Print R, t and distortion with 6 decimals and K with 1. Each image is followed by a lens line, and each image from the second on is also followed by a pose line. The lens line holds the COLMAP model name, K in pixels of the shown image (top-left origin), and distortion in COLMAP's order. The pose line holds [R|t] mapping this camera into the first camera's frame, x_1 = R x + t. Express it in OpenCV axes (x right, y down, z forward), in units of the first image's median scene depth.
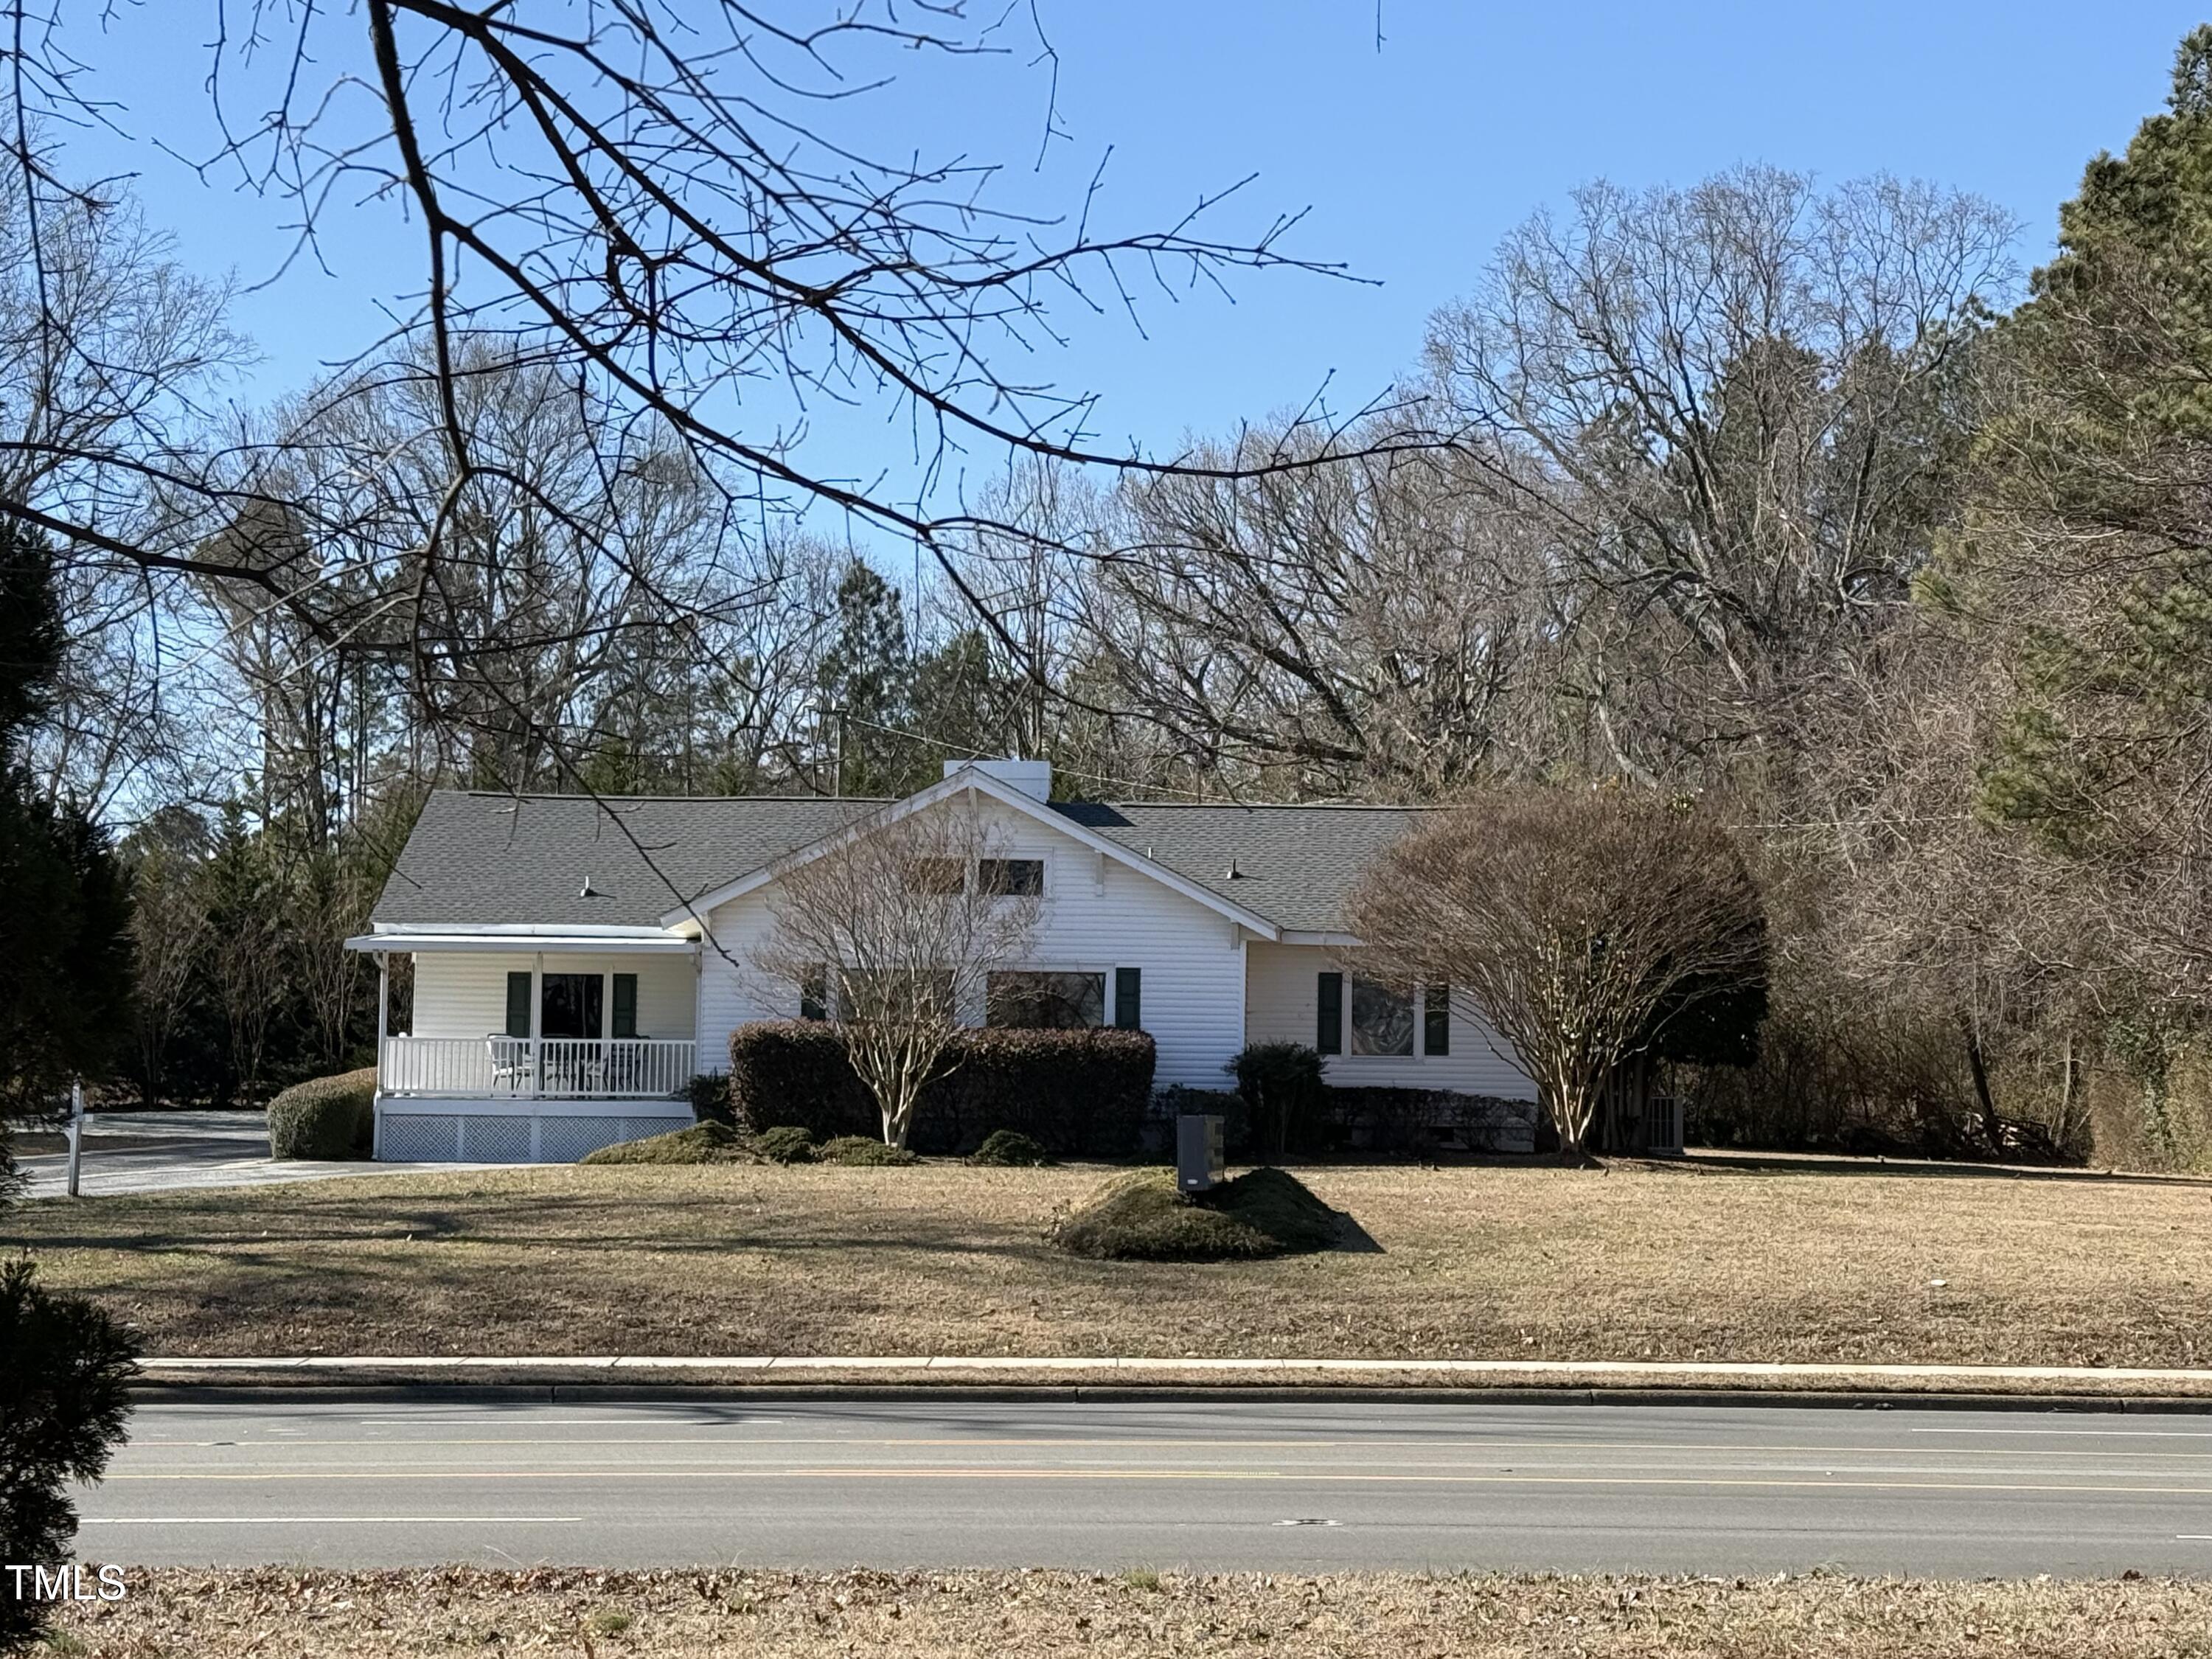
lens RADIAL K [[4240.9, 0, 1103.7], [0, 4240.9, 819.3], [0, 0, 1]] dist [-0.240386, 0.000000]
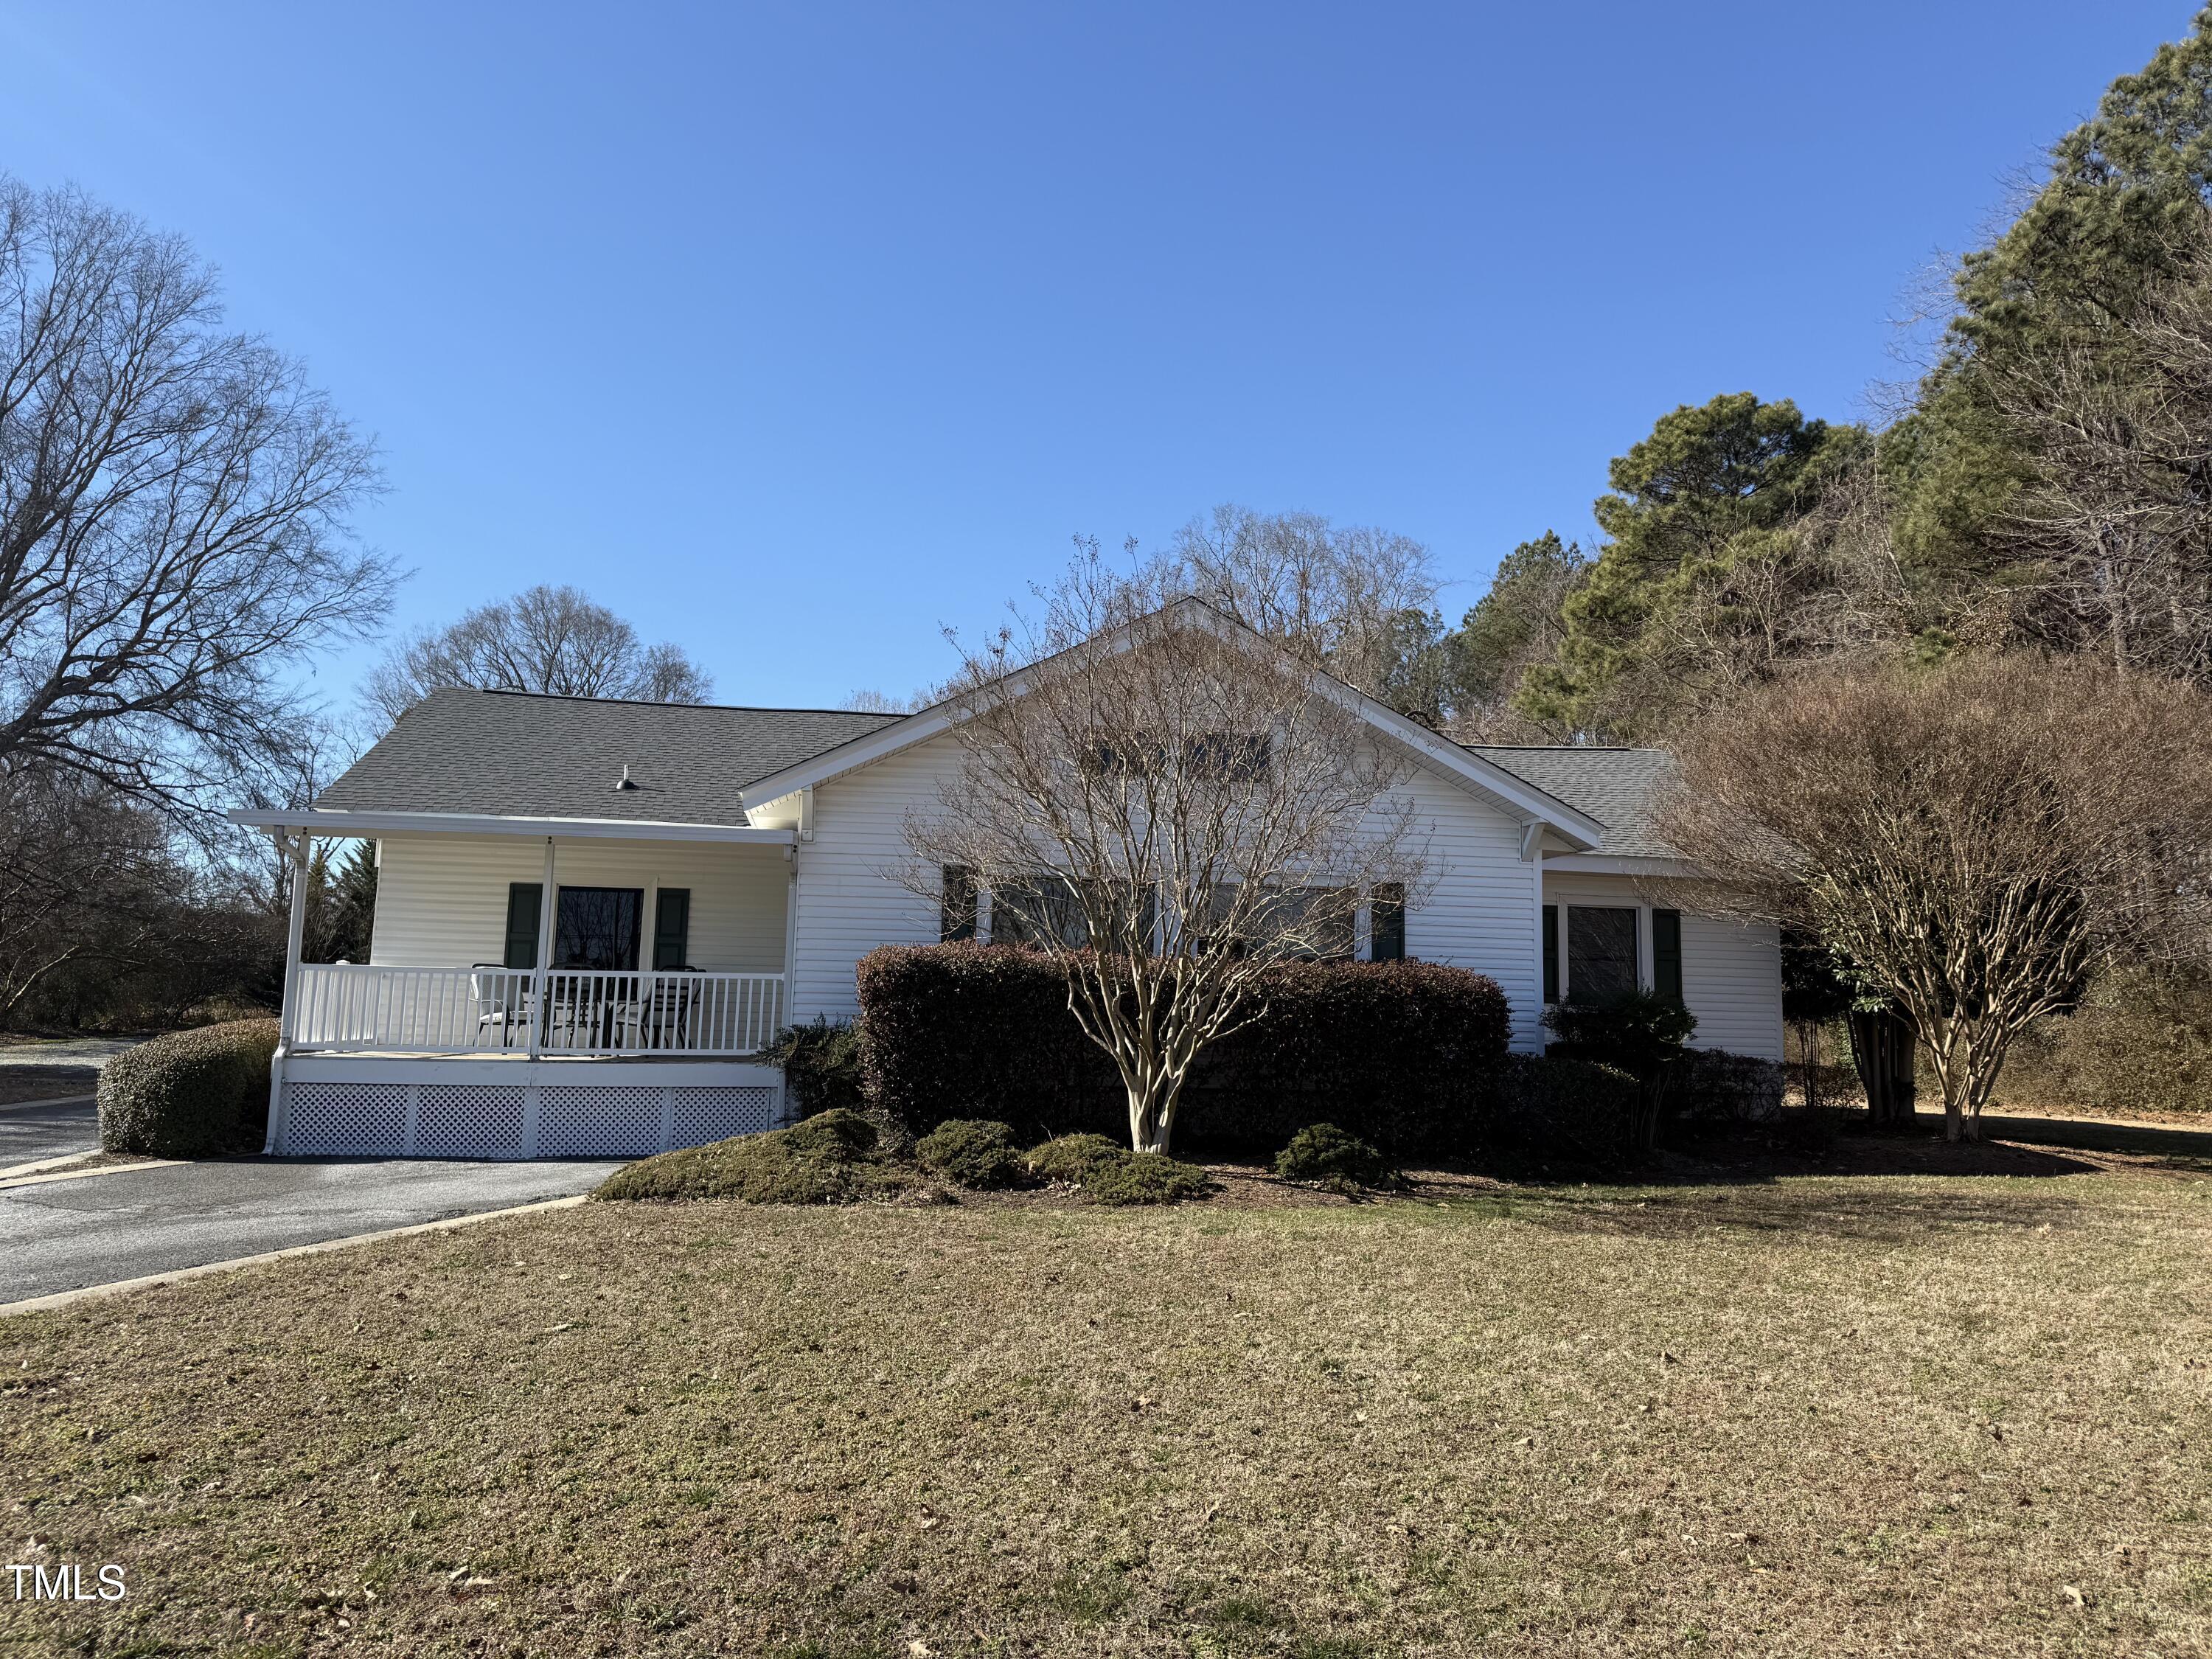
lens RADIAL K [[1501.4, 0, 1107.7], [0, 1501.4, 843.8], [0, 0, 1]] dist [-0.003720, -0.008867]
pose [[0.981163, 0.029396, 0.190932, -0.091606], [-0.020884, 0.998703, -0.046445, 0.041155], [-0.192050, 0.041582, 0.980504, 0.745271]]
